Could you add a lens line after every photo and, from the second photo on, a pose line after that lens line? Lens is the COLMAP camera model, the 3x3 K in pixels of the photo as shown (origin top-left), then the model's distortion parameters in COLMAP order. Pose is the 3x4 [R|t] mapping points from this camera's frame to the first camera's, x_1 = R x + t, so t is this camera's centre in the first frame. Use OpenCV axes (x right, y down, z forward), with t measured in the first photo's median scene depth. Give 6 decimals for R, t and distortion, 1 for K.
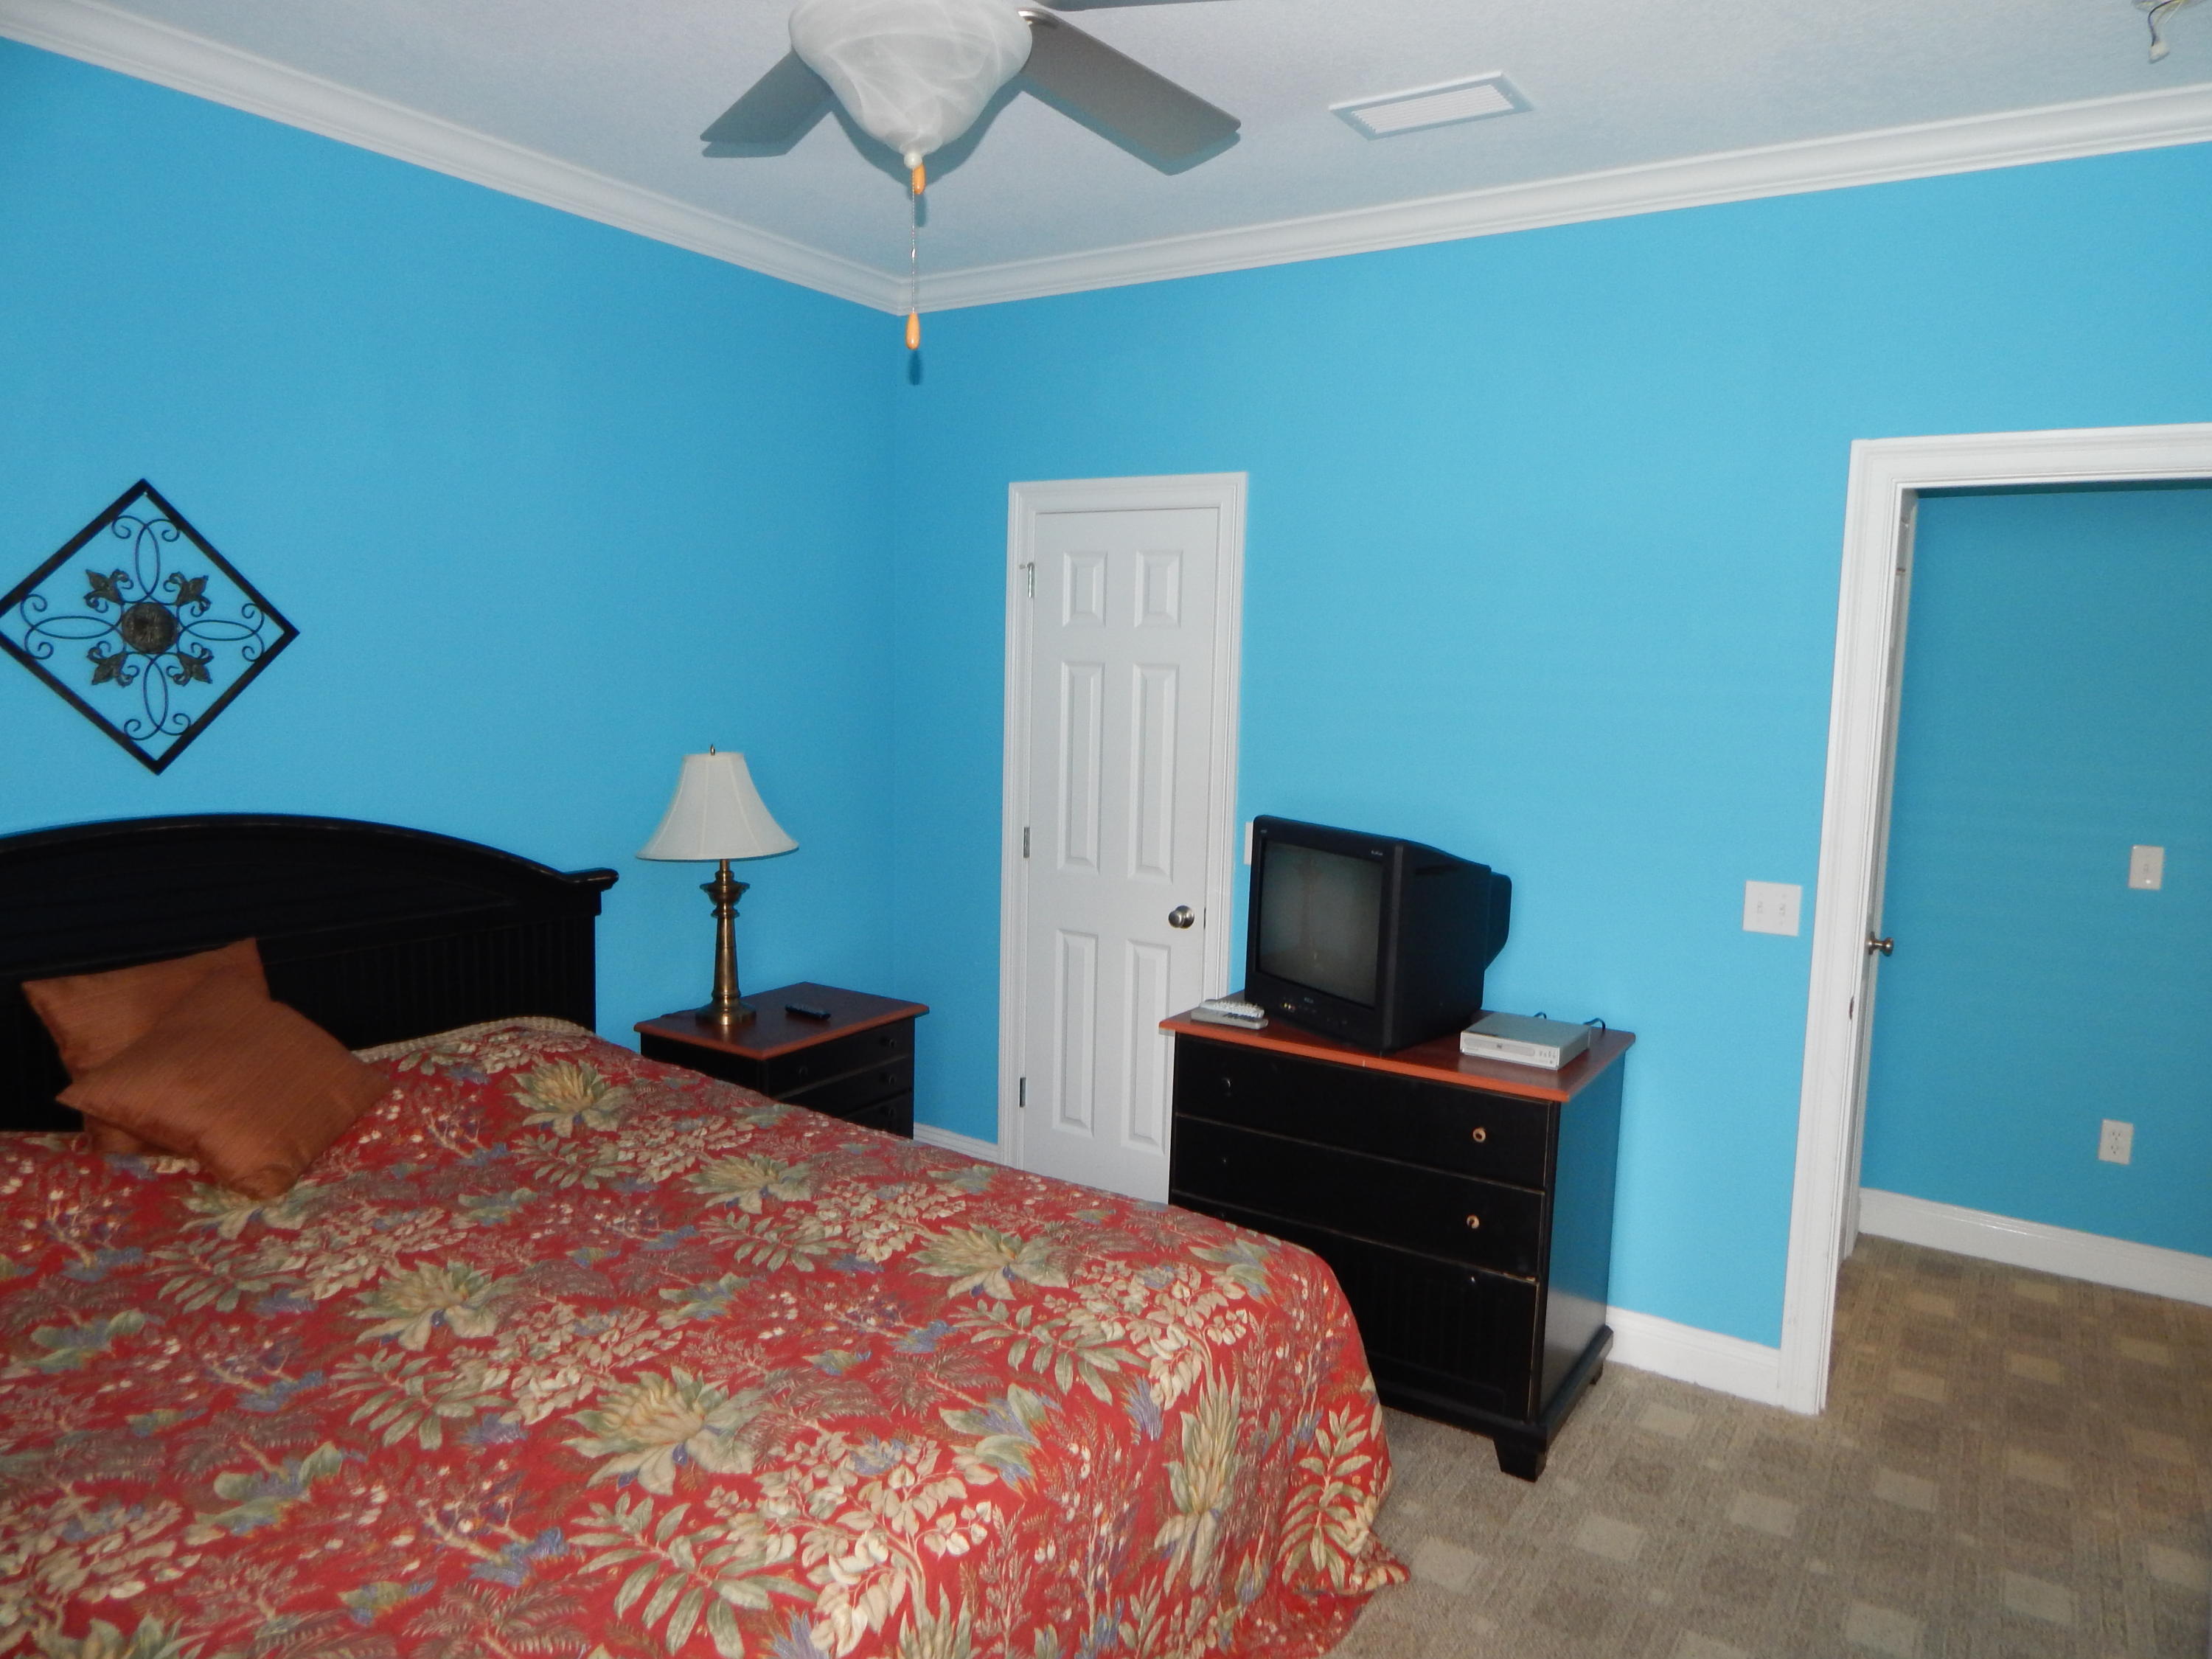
lens RADIAL K [[1447.2, 0, 1112.6], [0, 1447.2, 826.2], [0, 0, 1]] dist [0.002299, -0.012156]
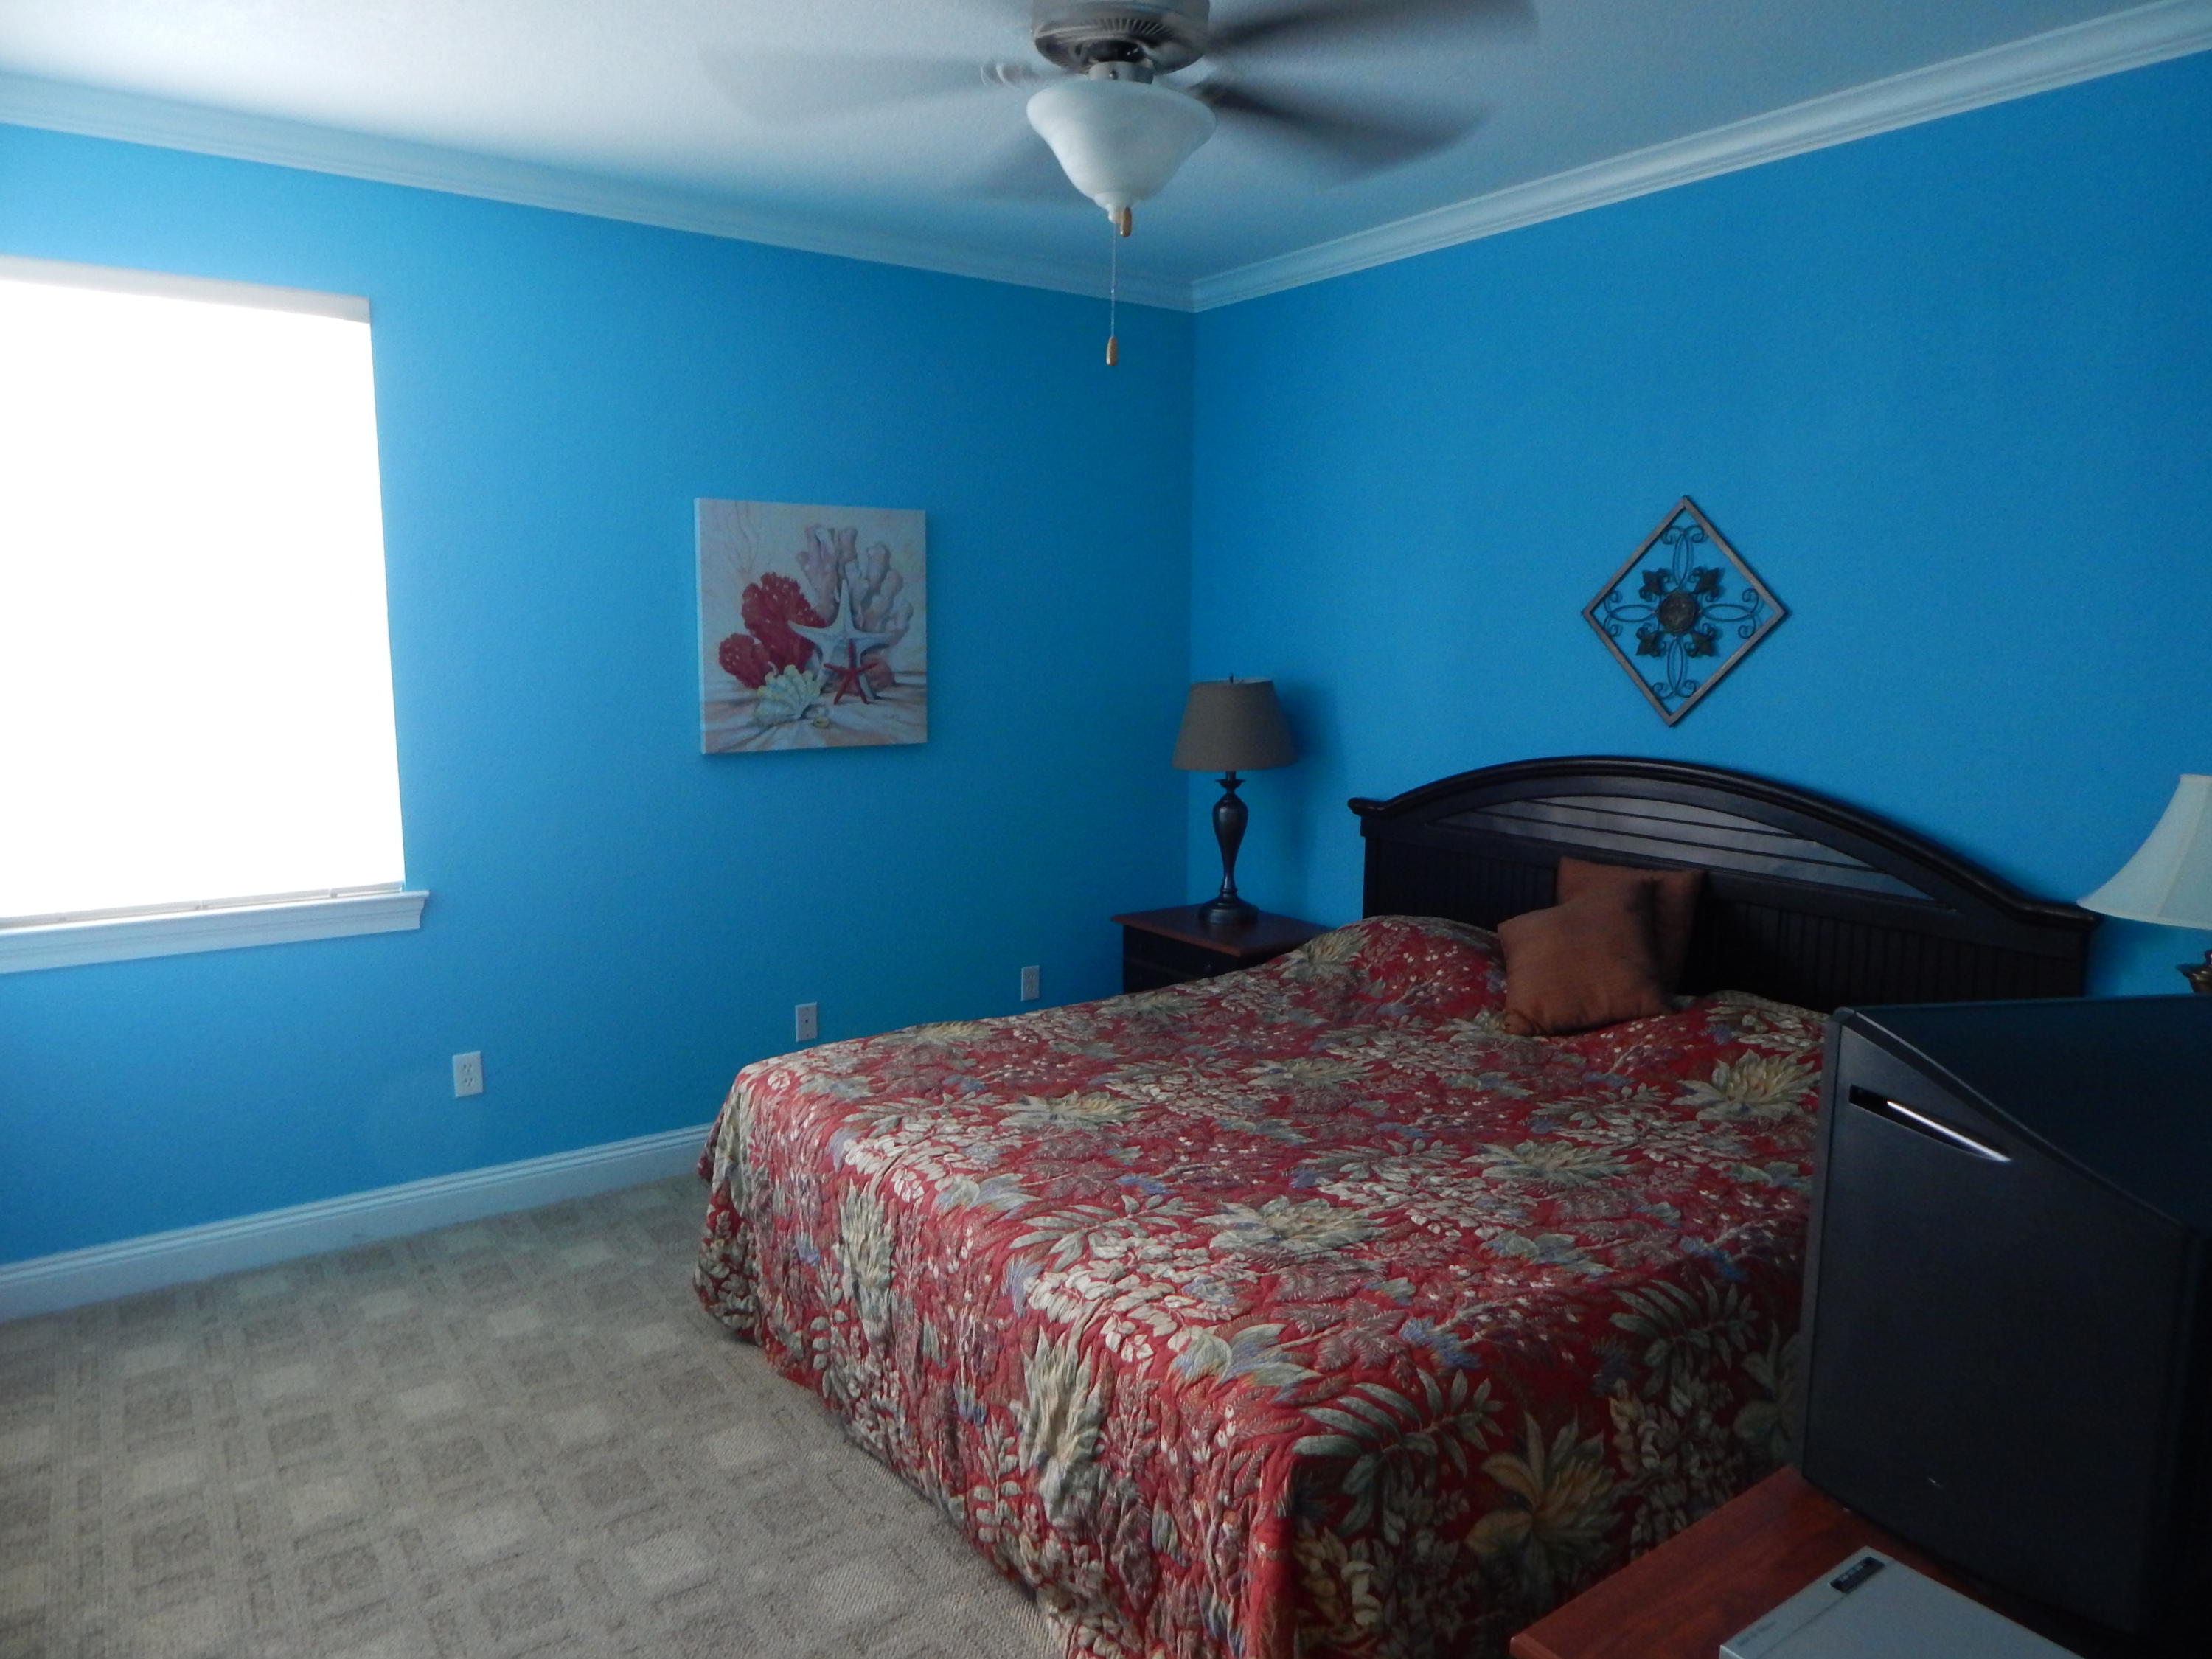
lens RADIAL K [[1447.2, 0, 1112.6], [0, 1447.2, 826.2], [0, 0, 1]] dist [0.002299, -0.012156]
pose [[-0.368749, 0.101534, -0.923967, 0.785052], [-0.122019, 0.980127, 0.156403, -0.098753], [0.921486, 0.170415, -0.349032, 1.104269]]
